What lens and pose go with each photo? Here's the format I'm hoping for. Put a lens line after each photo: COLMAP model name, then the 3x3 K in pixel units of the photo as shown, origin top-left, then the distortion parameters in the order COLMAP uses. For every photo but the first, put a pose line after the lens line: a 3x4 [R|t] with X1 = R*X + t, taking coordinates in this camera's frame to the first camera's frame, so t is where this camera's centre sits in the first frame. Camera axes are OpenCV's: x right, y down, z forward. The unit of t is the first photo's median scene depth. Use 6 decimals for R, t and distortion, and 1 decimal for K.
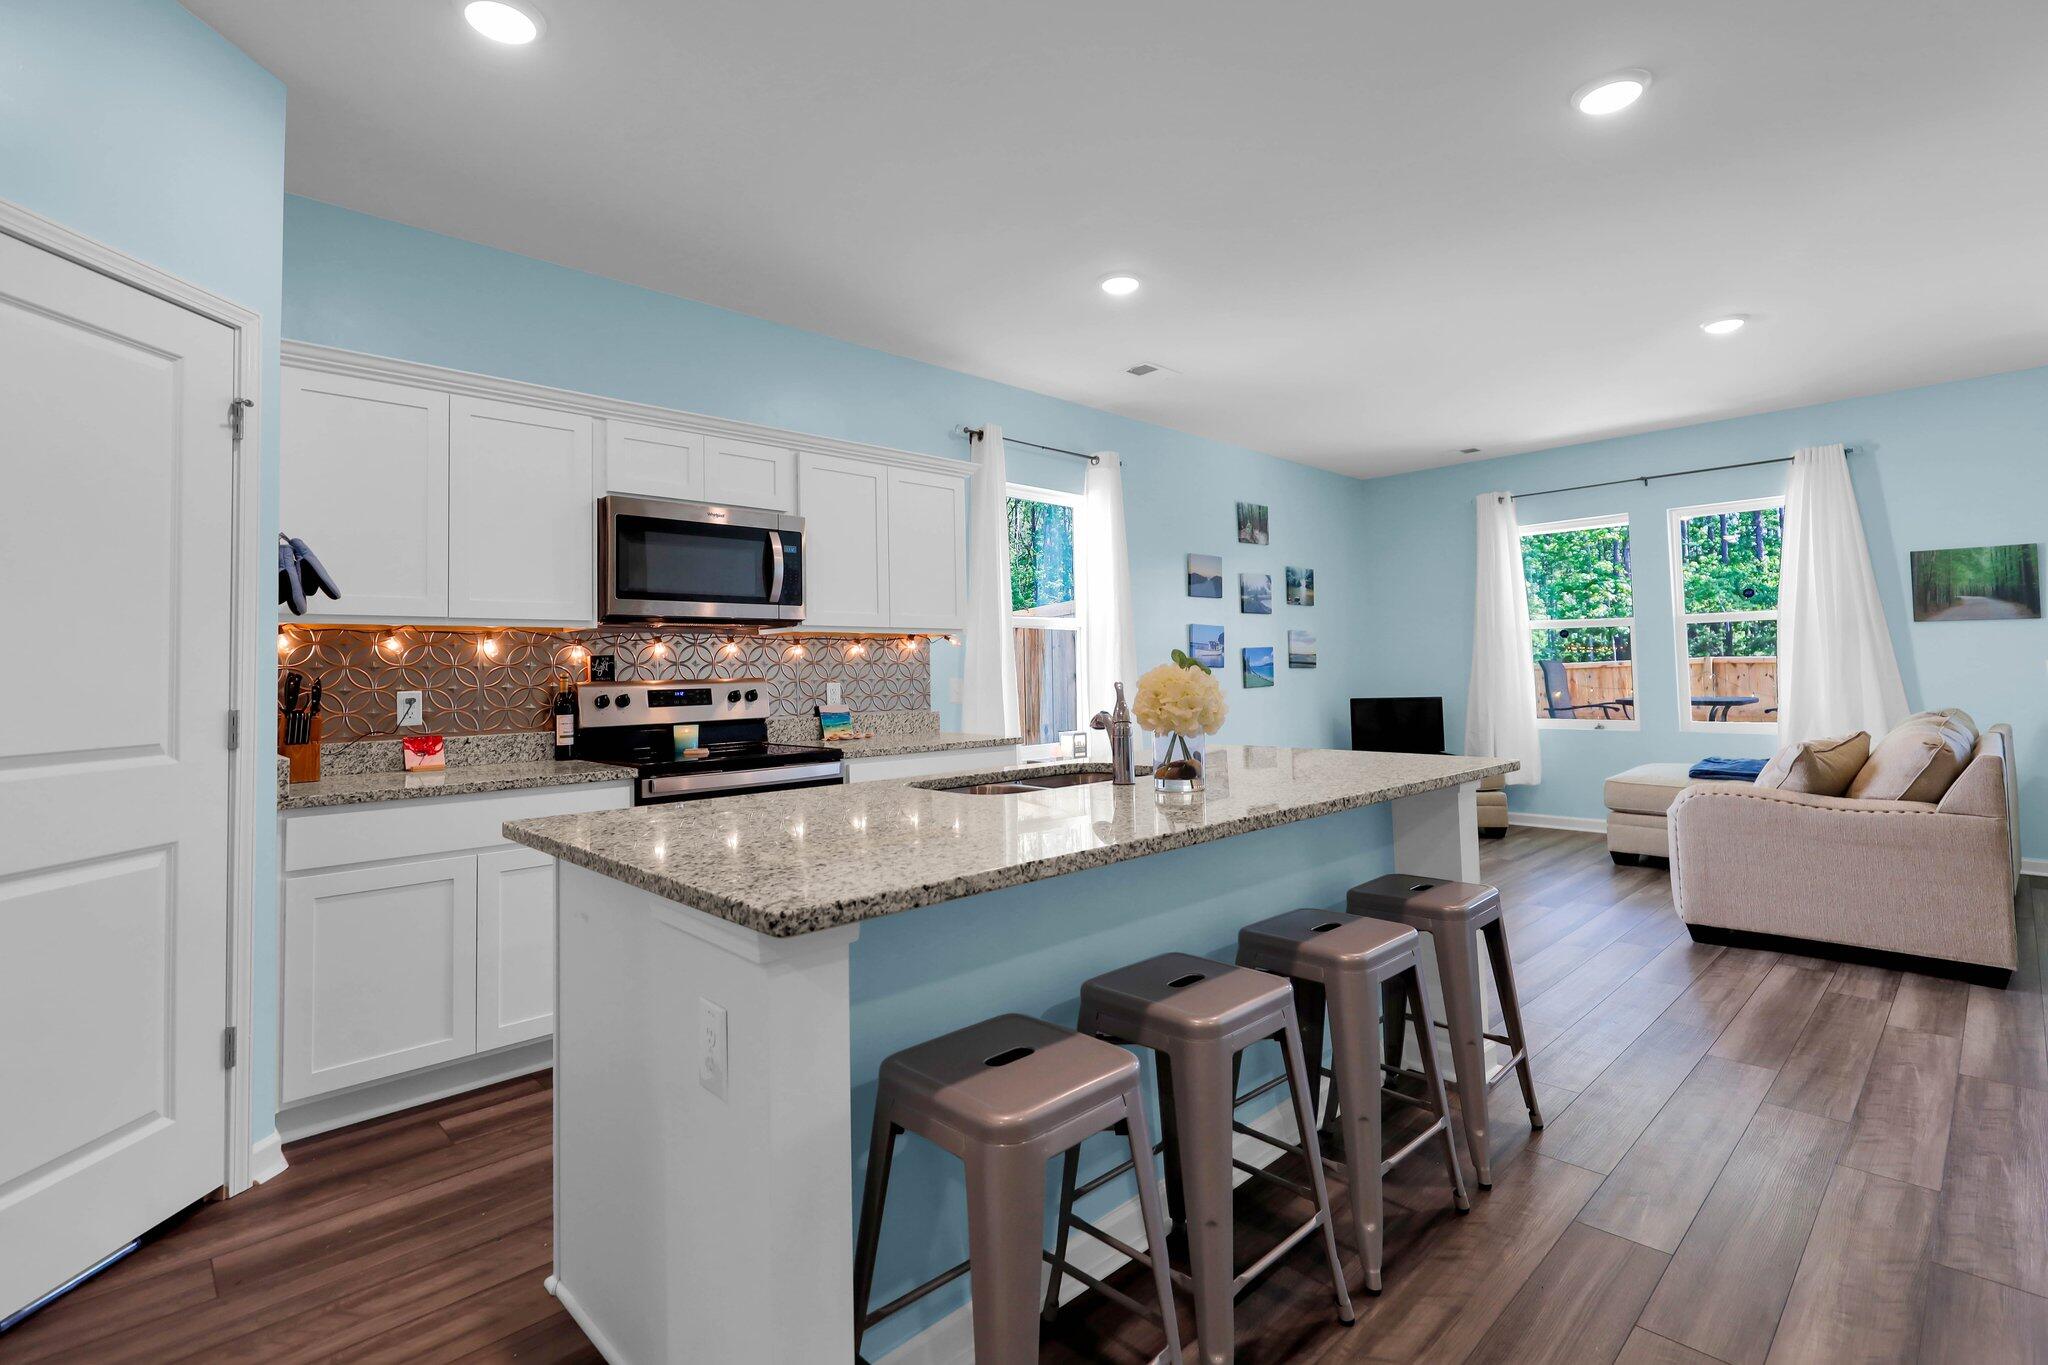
lens RADIAL K [[961.4, 0, 1024.9], [0, 961.4, 619.5], [0, 0, 1]] dist [0.000199, -0.000100]
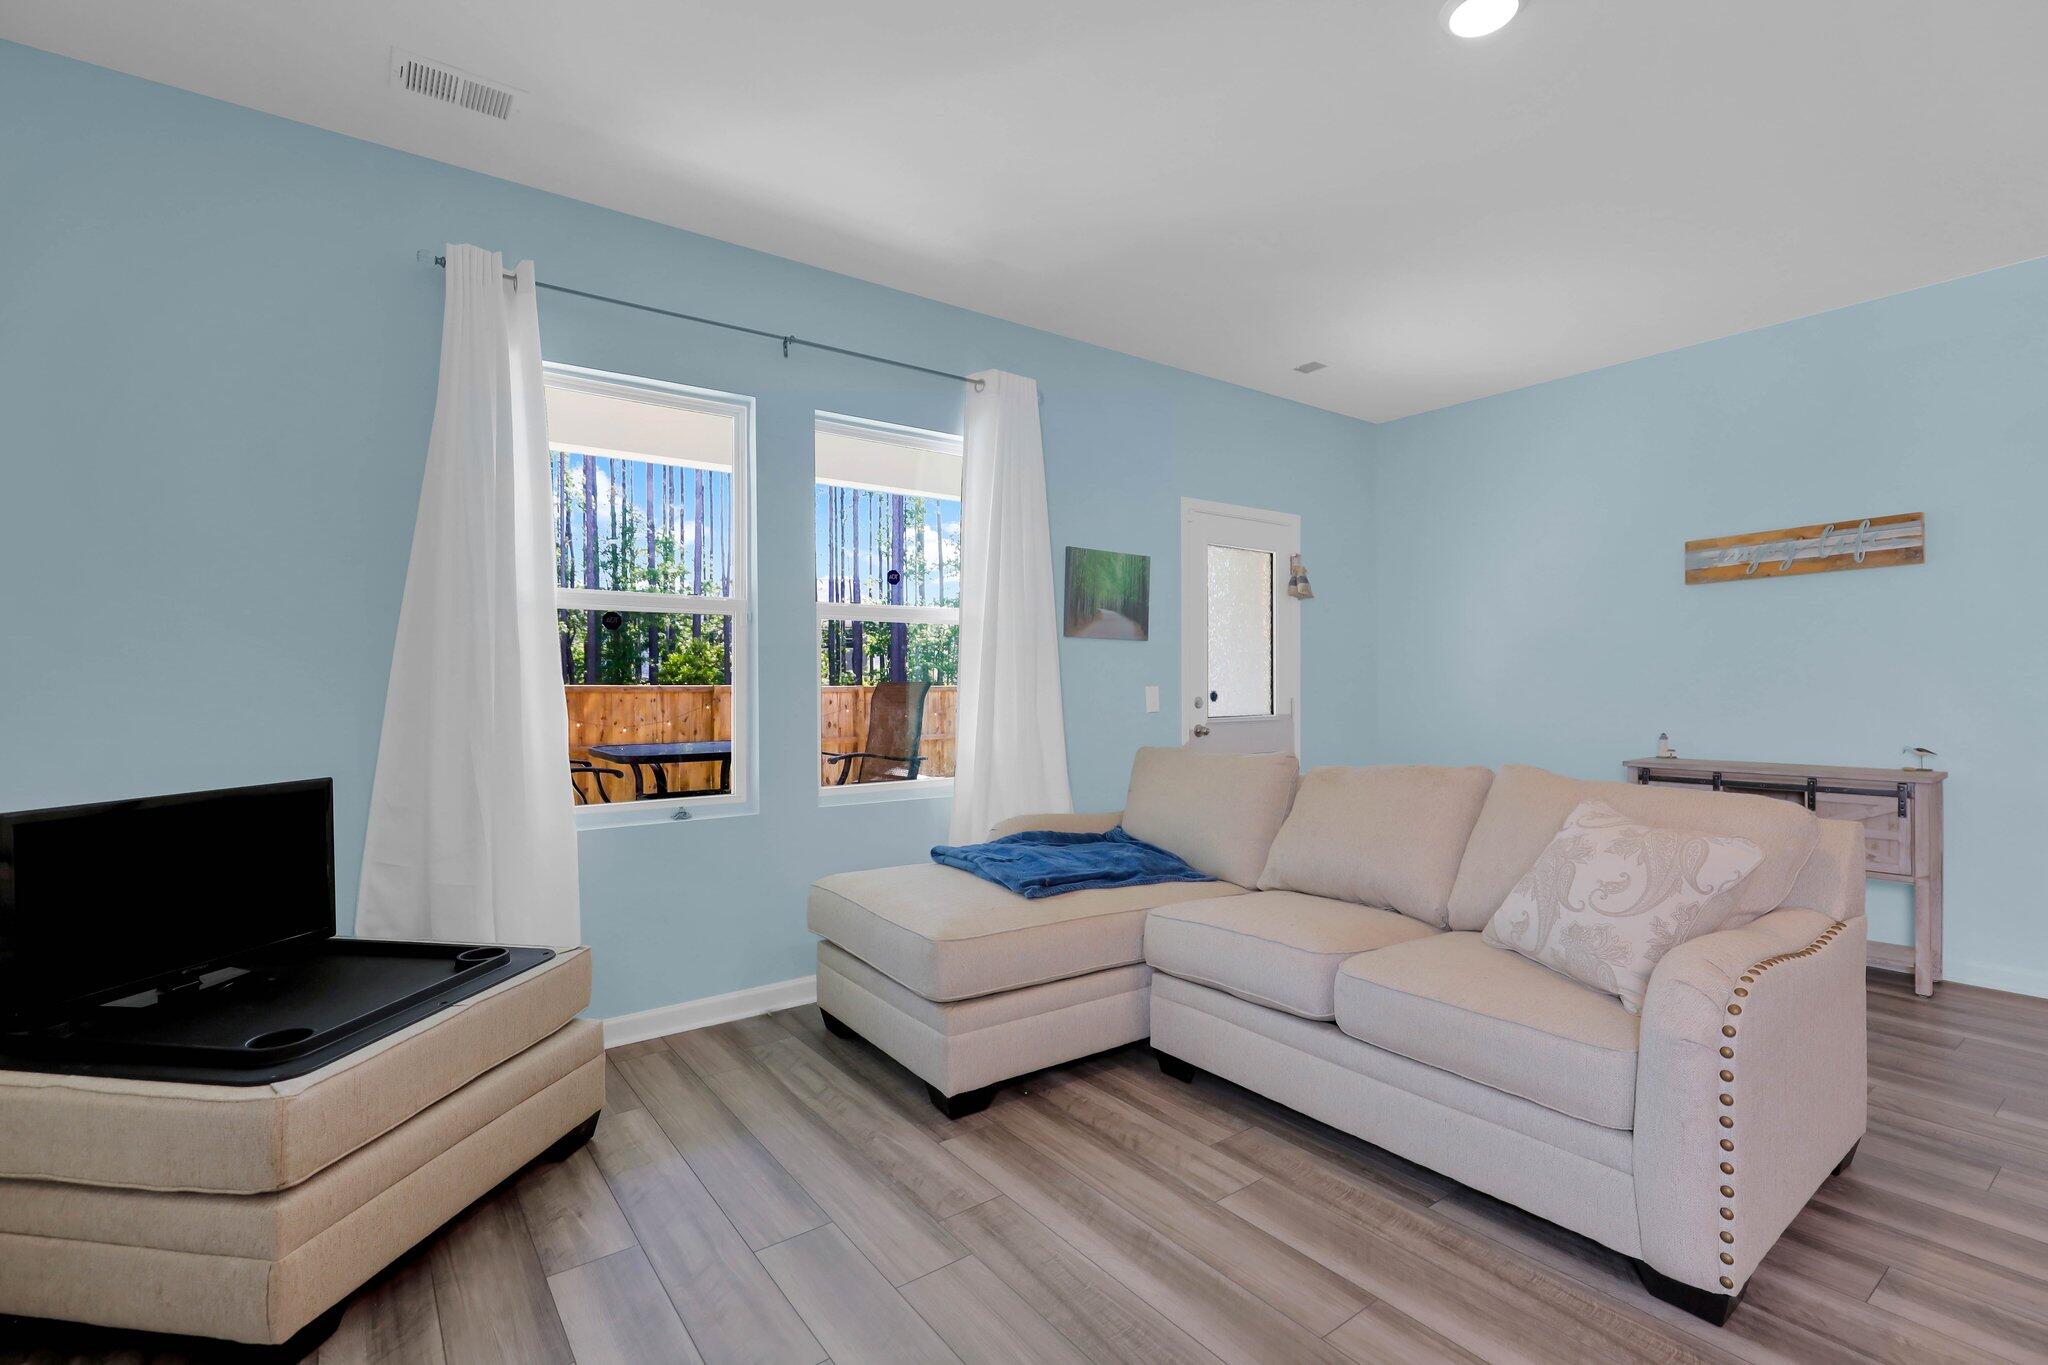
lens RADIAL K [[927.2, 0, 1022.5], [0, 927.2, 687.2], [0, 0, 1]] dist [-0.002389, -0.000221]
pose [[0.119747, 0.013832, 0.992708, 0.151768], [-0.048671, 0.998782, -0.008046, 0.043805], [-0.991611, -0.047353, 0.120275, 0.812971]]
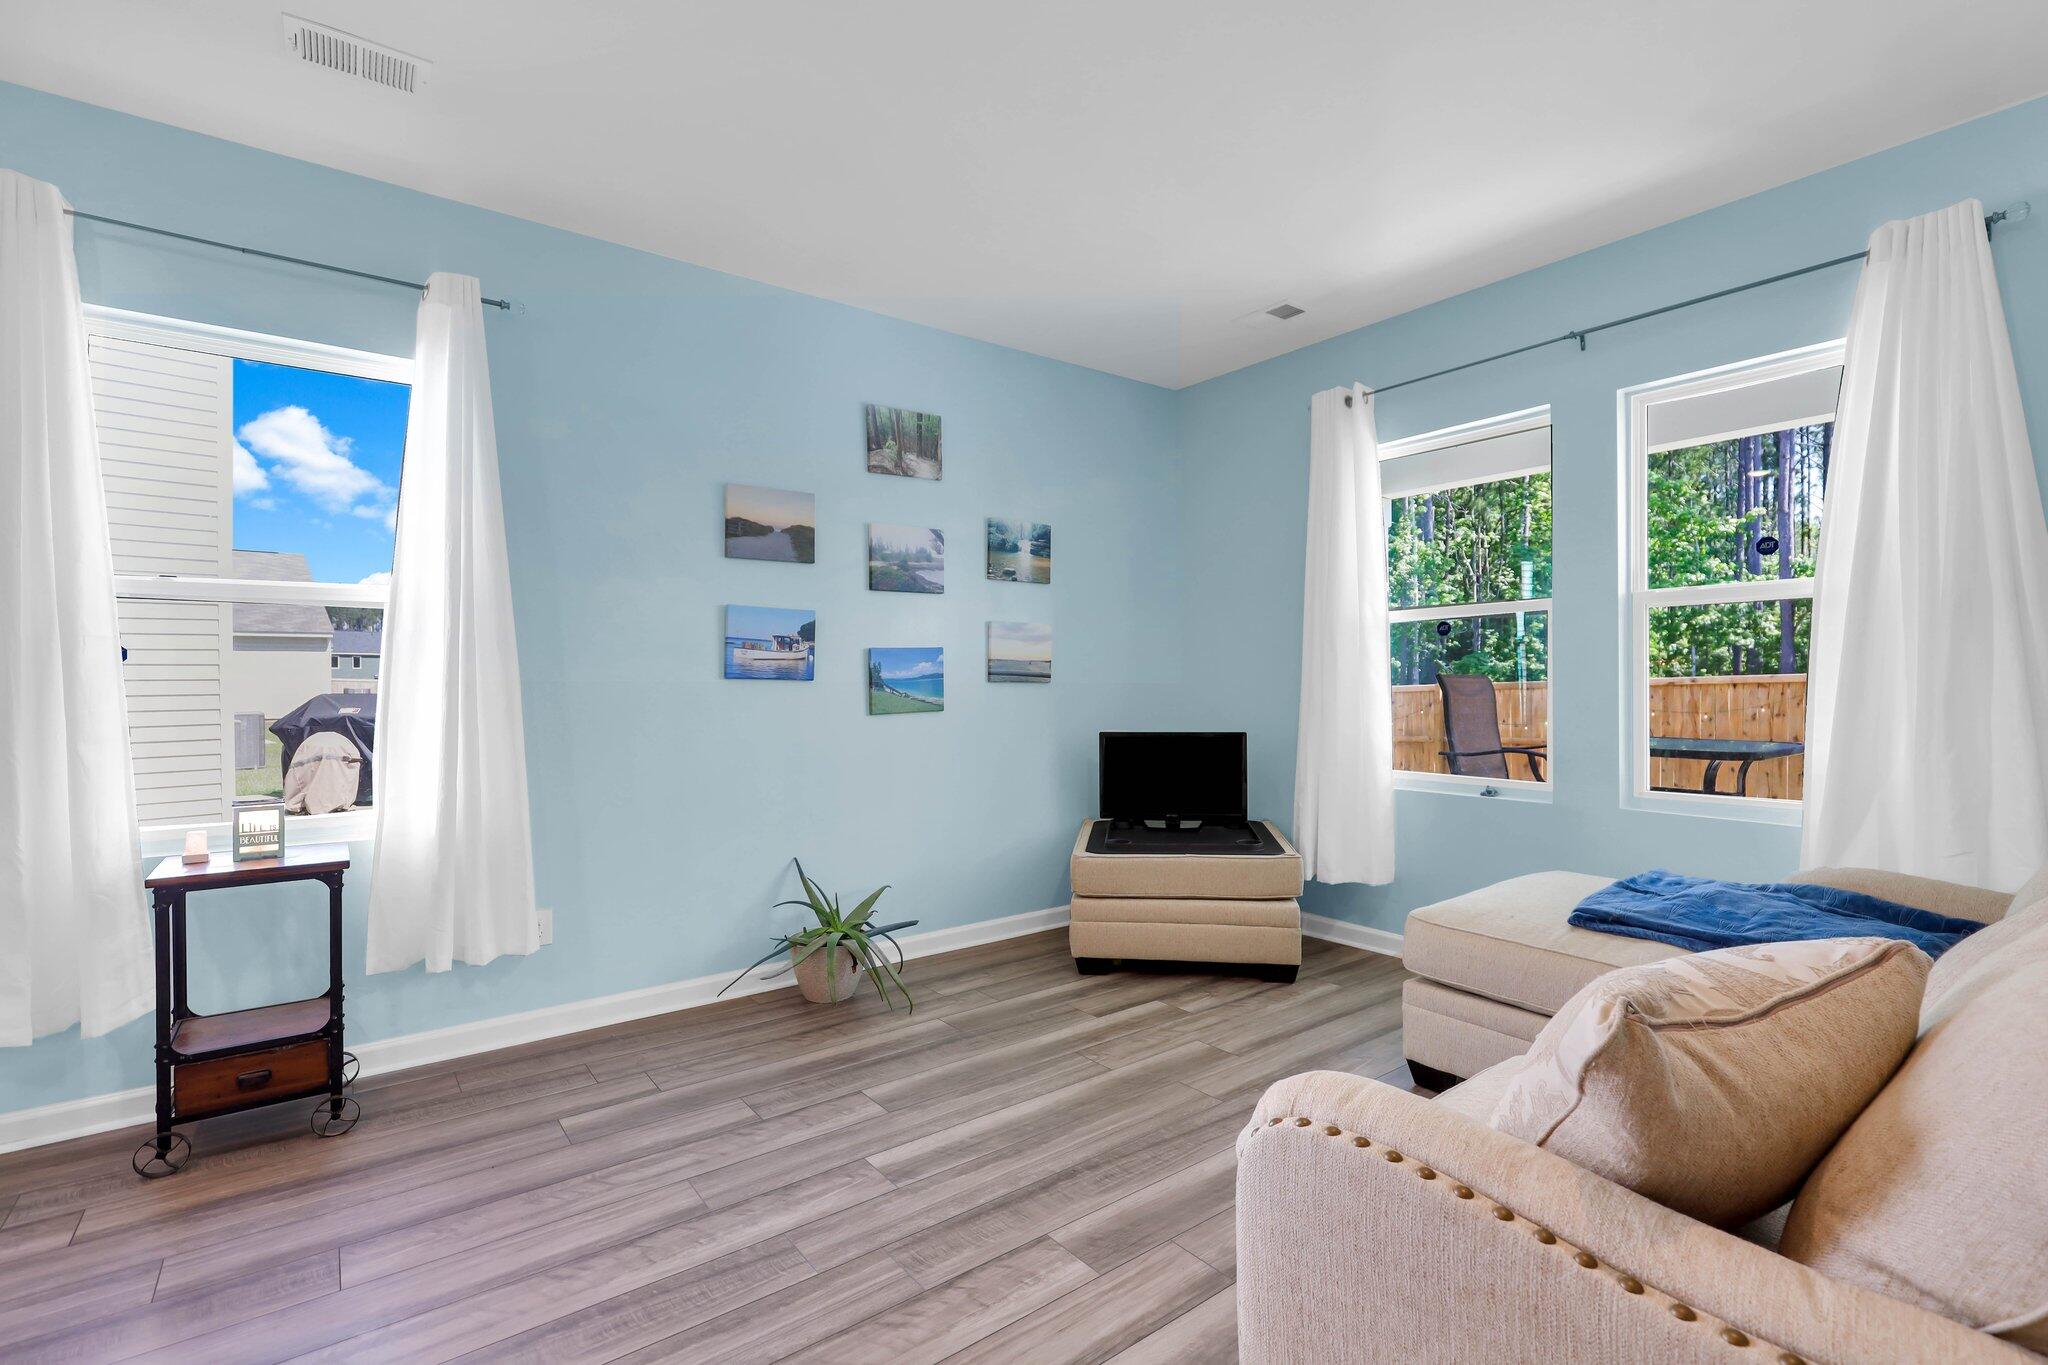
lens RADIAL K [[942.6, 0, 1024.0], [0, 942.6, 682.5], [0, 0, 1]] dist [0.000935, 0.000542]
pose [[0.993421, 0.012119, -0.113877, 0.407804], [-0.005625, 0.998348, 0.057174, 0.017250], [0.114382, -0.056157, 0.991848, 0.442438]]
